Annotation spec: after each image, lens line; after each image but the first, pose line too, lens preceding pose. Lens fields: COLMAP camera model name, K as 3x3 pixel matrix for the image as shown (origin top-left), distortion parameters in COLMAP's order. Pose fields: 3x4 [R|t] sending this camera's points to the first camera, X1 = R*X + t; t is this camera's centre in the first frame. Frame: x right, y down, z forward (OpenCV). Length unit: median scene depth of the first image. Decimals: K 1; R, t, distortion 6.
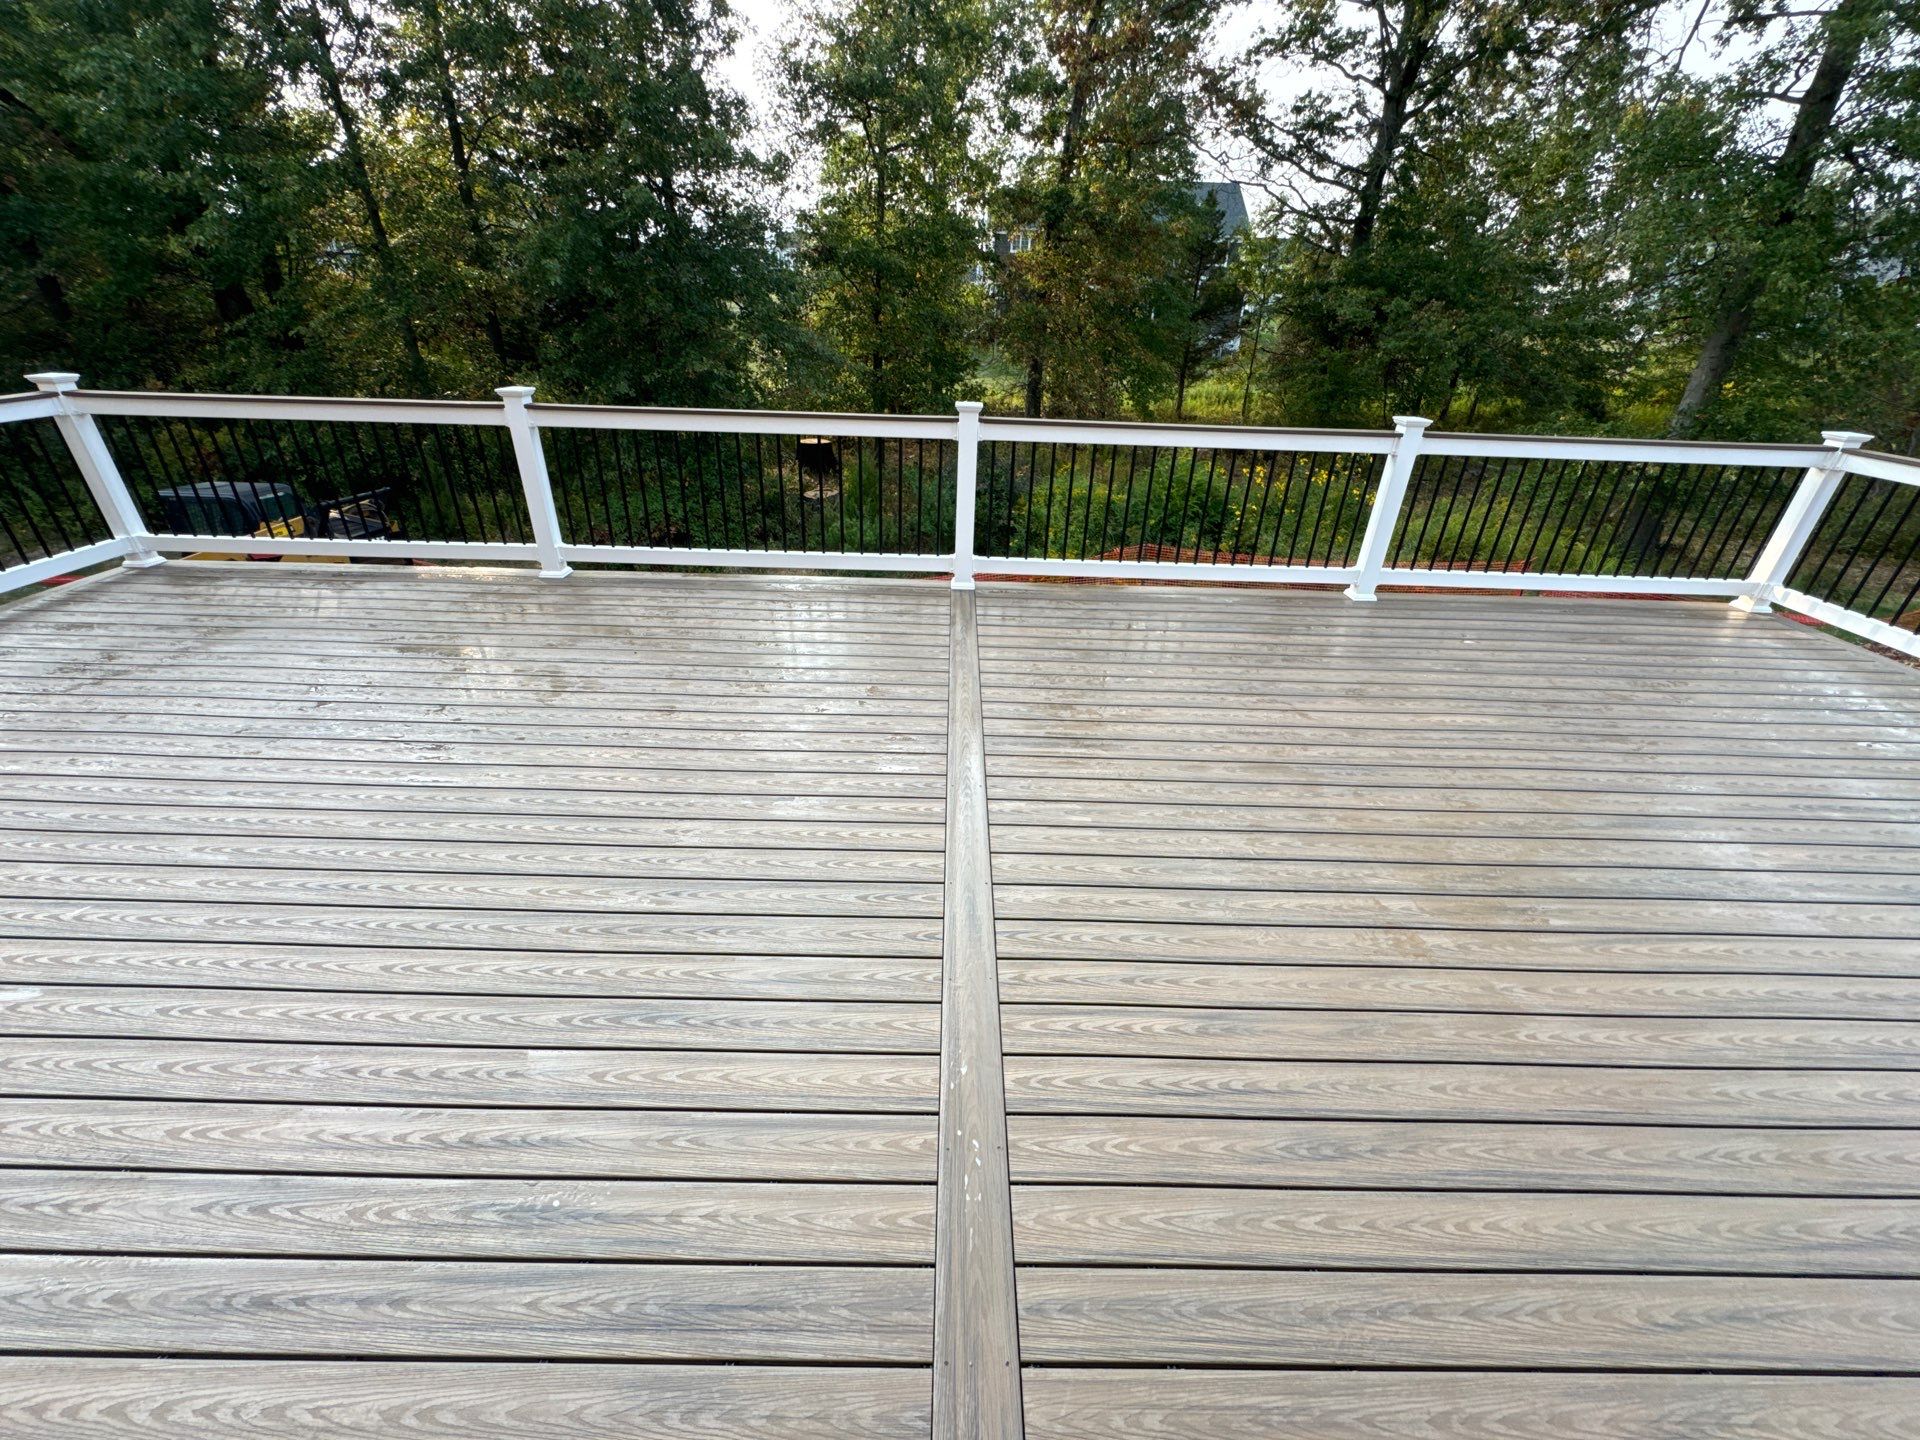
lens RADIAL K [[761.3, 0, 952.4], [0, 761.3, 716.8], [0, 0, 1]] dist [-0.005686, 0.001211]
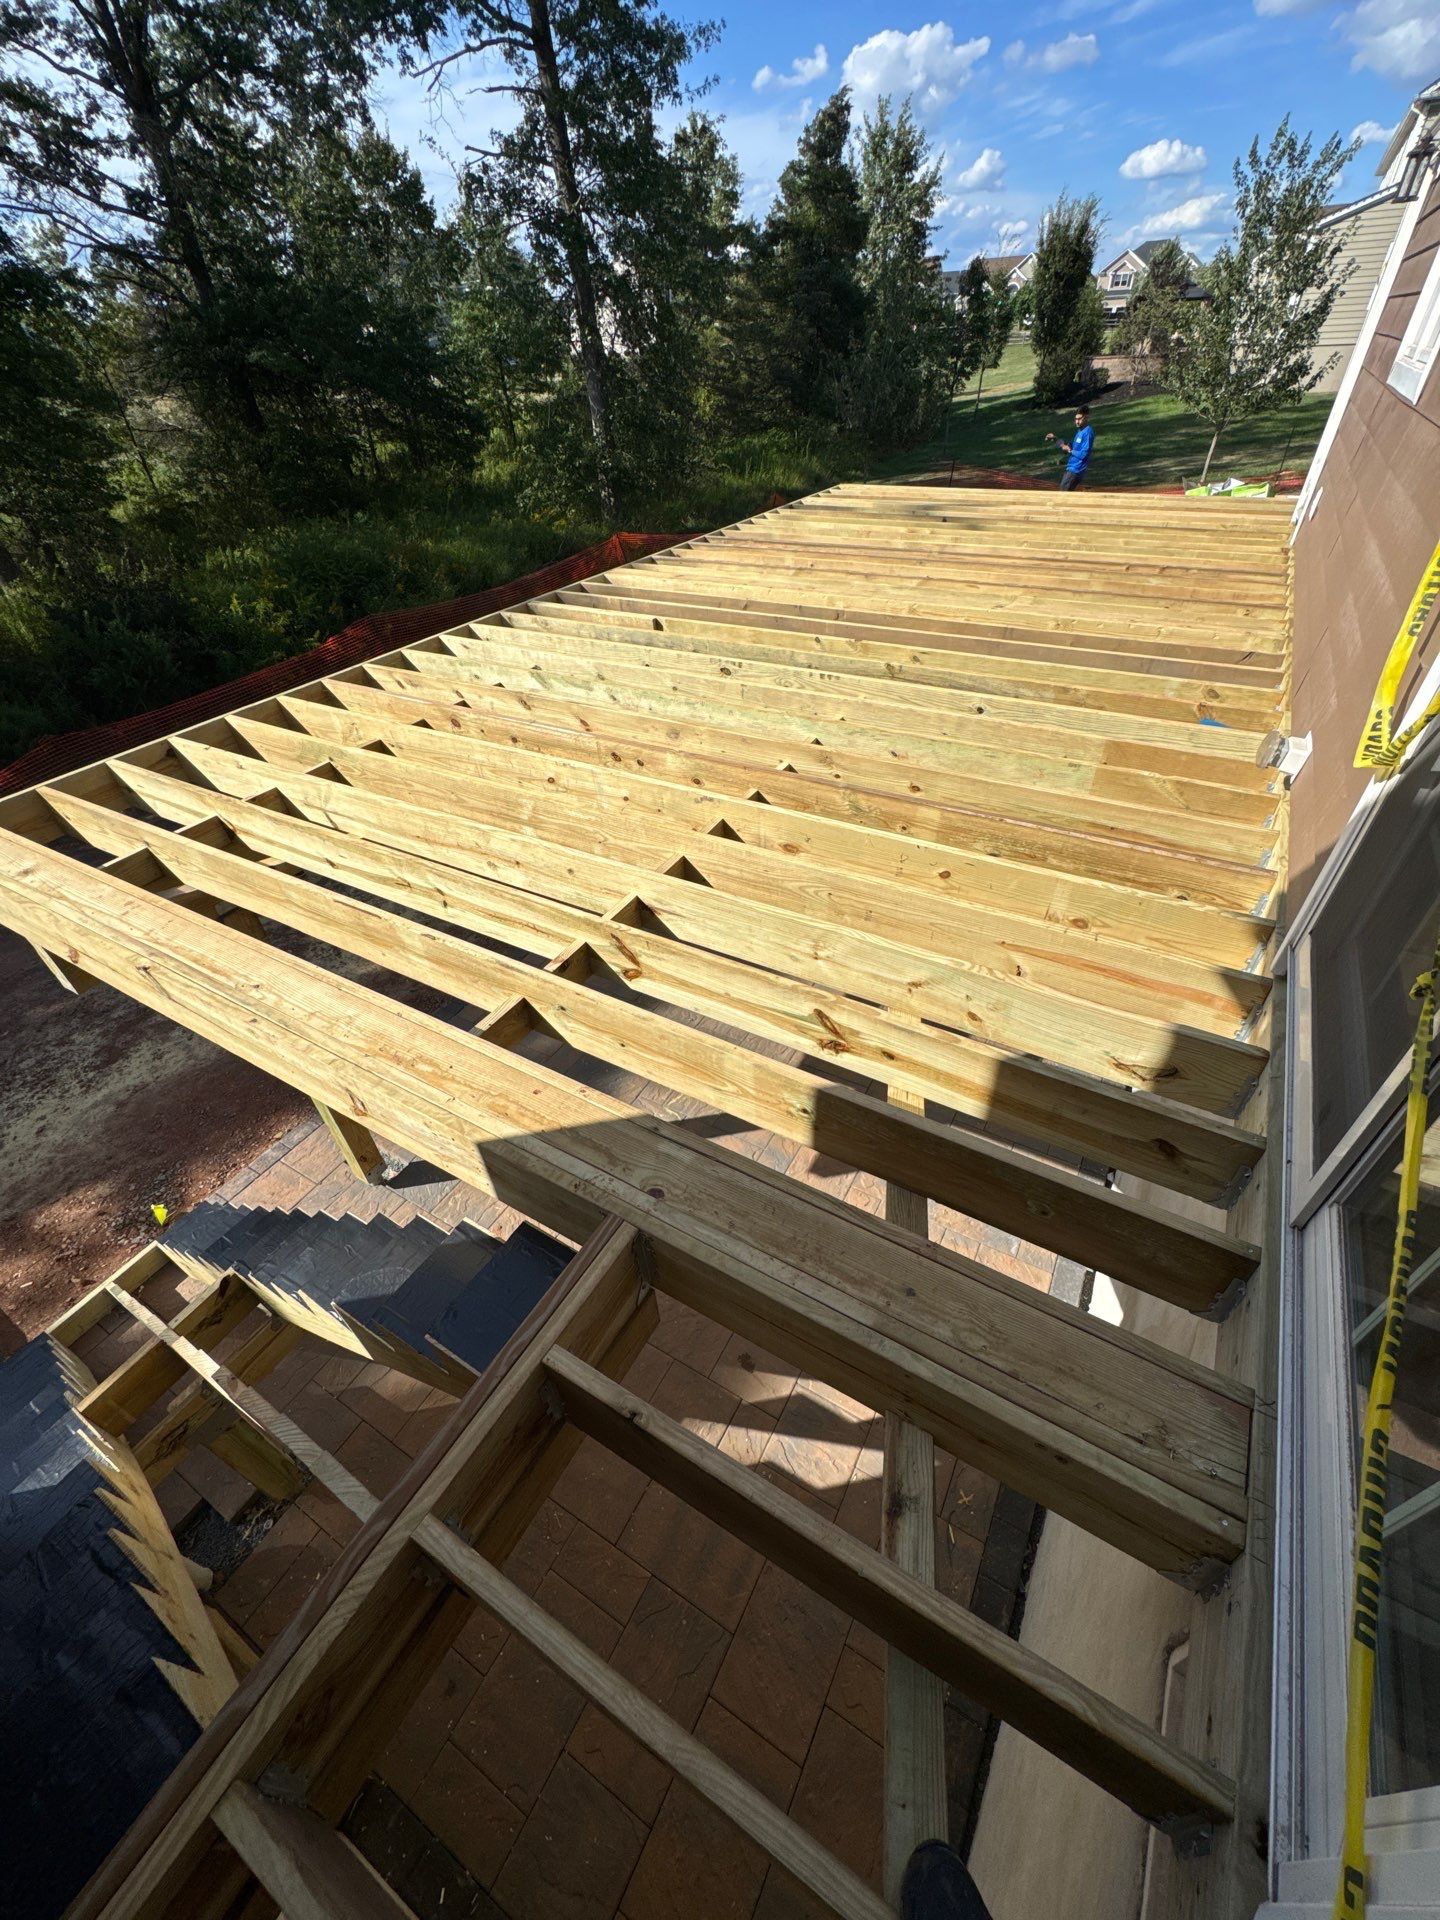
lens RADIAL K [[761.3, 0, 722.1], [0, 761.3, 965.8], [0, 0, 1]] dist [-0.005686, 0.001211]
pose [[0.504873, -0.586165, 0.633651, -0.737393], [0.468762, 0.802585, 0.368944, -0.011808], [-0.724821, 0.110762, 0.679976, -0.002200]]
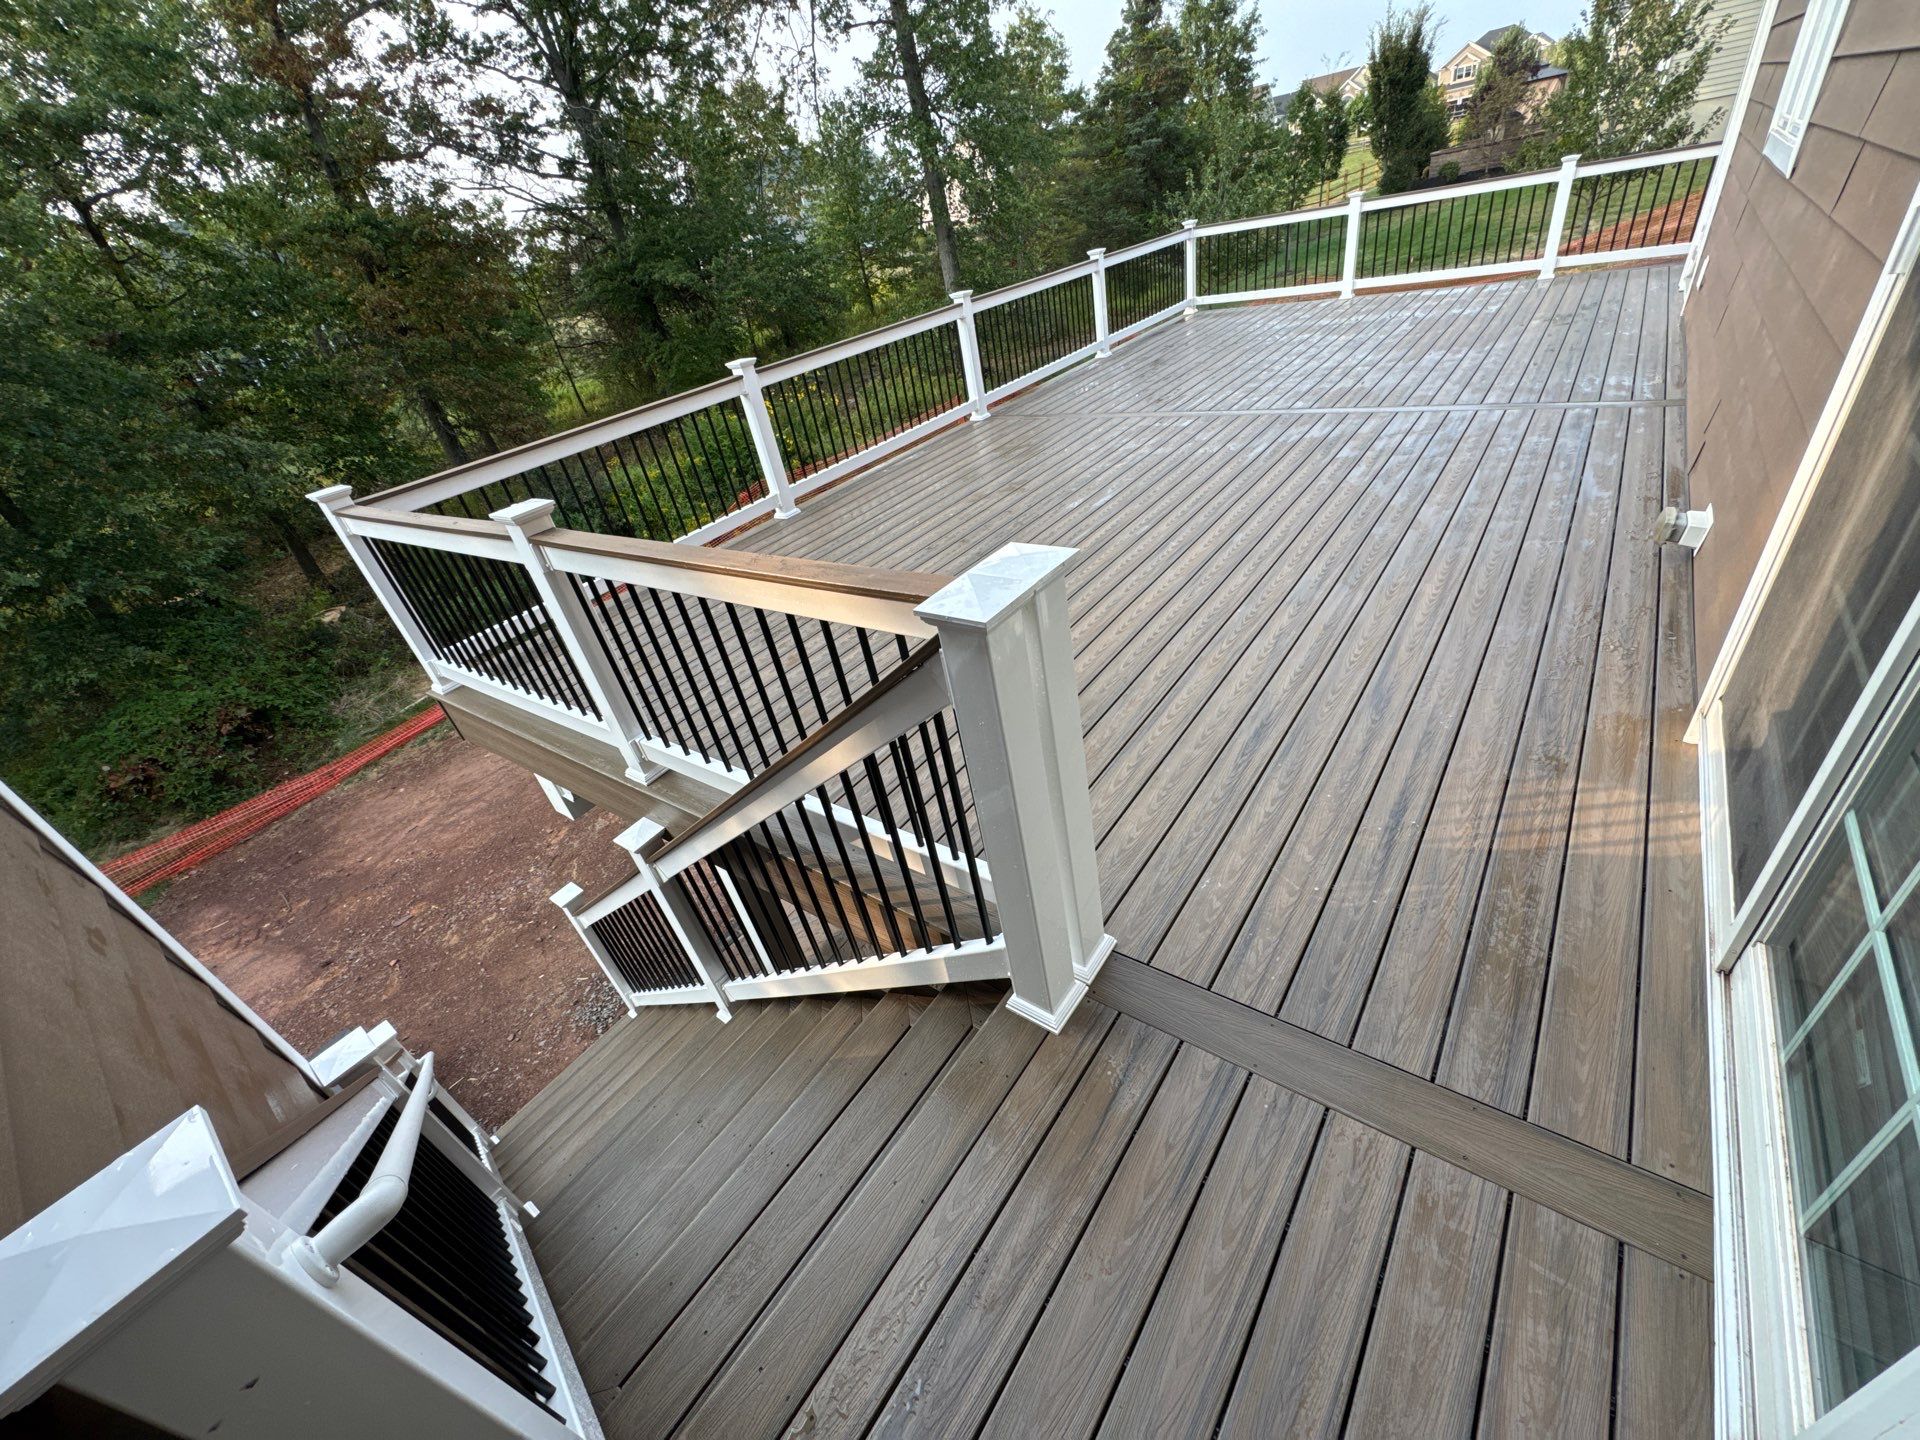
lens RADIAL K [[761.3, 0, 957.1], [0, 761.3, 720.9], [0, 0, 1]] dist [-0.005686, 0.001211]
pose [[0.583607, -0.553020, 0.594619, -0.763766], [0.550205, 0.807849, 0.211316, -0.020066], [-0.597224, 0.203837, 0.775741, -0.011230]]
